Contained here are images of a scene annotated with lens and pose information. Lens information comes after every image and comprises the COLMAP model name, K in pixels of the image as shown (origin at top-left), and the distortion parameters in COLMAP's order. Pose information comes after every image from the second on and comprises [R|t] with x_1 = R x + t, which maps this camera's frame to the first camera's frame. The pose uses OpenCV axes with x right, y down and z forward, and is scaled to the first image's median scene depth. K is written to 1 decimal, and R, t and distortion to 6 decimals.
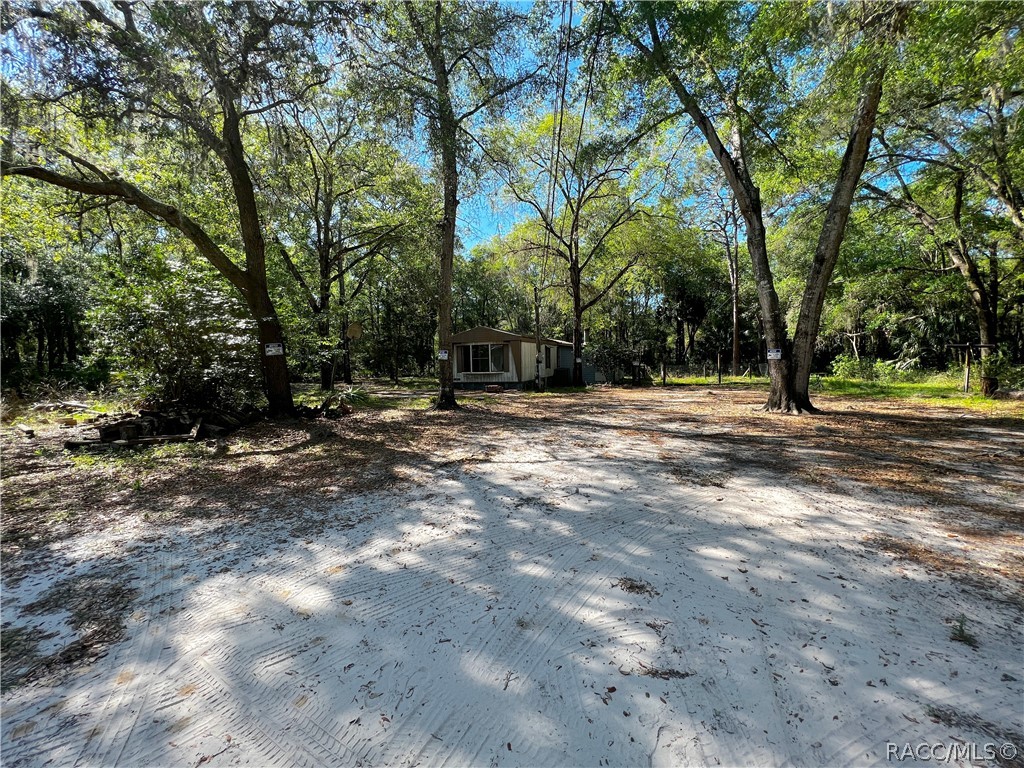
lens RADIAL K [[411.3, 0, 511.0], [0, 411.3, 385.2], [0, 0, 1]] dist [-0.001851, -0.000251]
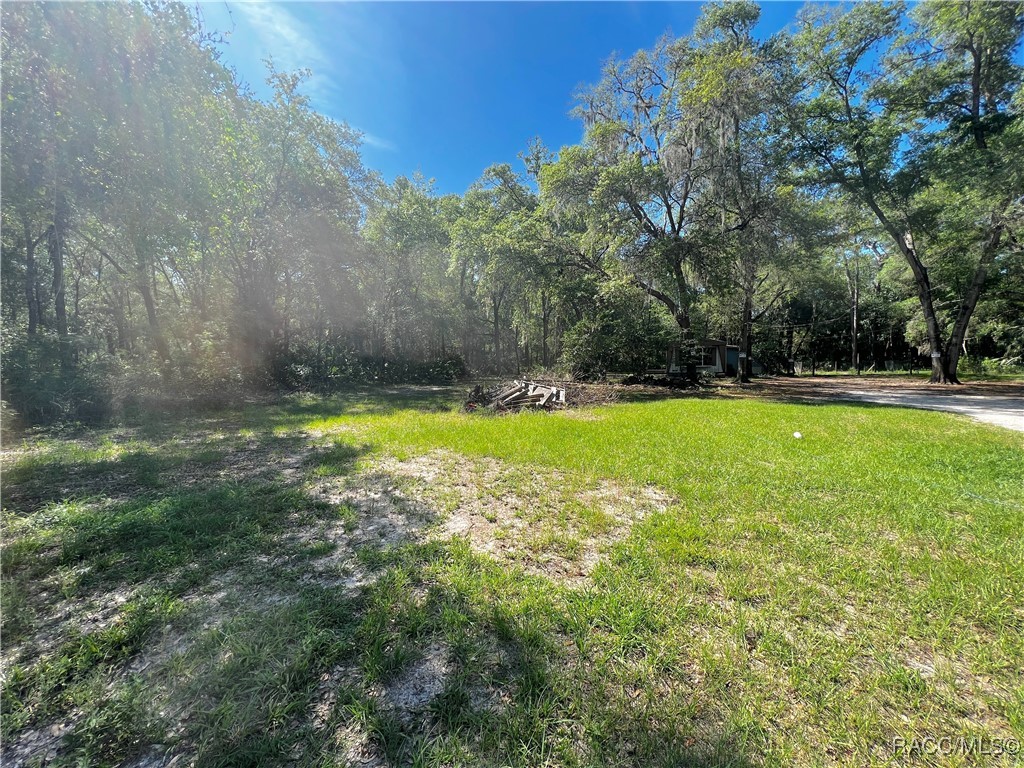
lens RADIAL K [[411.3, 0, 511.0], [0, 411.3, 385.2], [0, 0, 1]] dist [-0.001851, -0.000251]
pose [[0.993713, 0.007846, -0.111681, -0.490212], [-0.007462, 0.999965, 0.003863, 0.033491], [0.111708, -0.003006, 0.993737, -0.496744]]
